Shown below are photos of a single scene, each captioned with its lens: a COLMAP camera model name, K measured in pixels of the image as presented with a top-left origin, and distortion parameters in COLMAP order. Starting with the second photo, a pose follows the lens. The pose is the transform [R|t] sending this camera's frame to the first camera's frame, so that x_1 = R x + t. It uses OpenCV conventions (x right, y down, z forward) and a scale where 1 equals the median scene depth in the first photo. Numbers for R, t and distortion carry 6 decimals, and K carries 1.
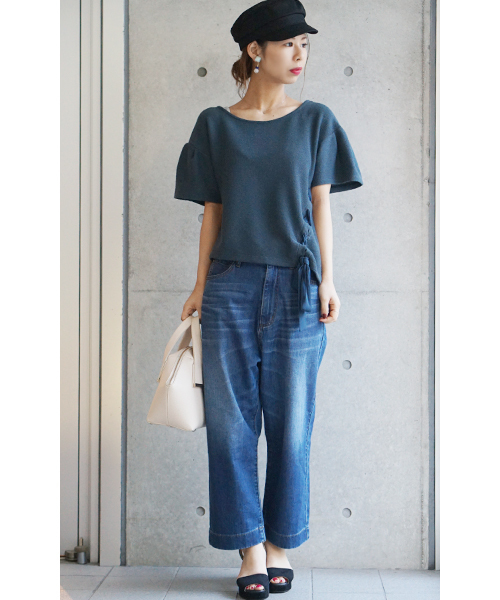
lens RADIAL K [[1828.5, 0, 250.0], [0, 1828.5, 300.0], [0, 0, 1]] dist [0.035321, 1.166600]
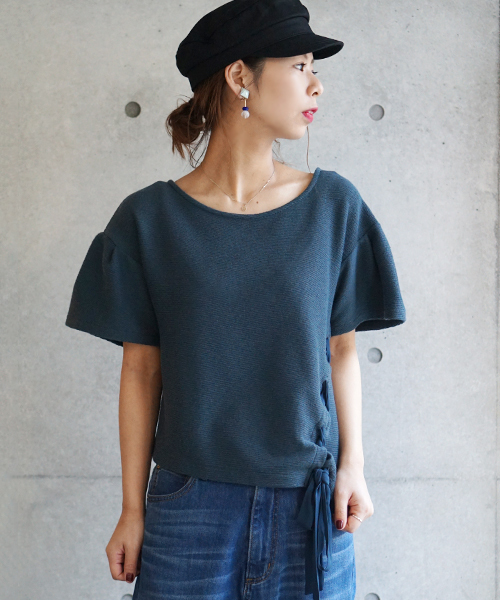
lens RADIAL K [[1458.7, 0, 250.4], [0, 1458.7, 277.7], [0, 0, 1]] dist [0.063408, 0.144594]
pose [[0.996134, 0.005041, 0.087707, -0.029623], [-0.005822, 0.999946, 0.008645, -0.074478], [-0.087658, -0.009122, 0.996109, 0.524493]]
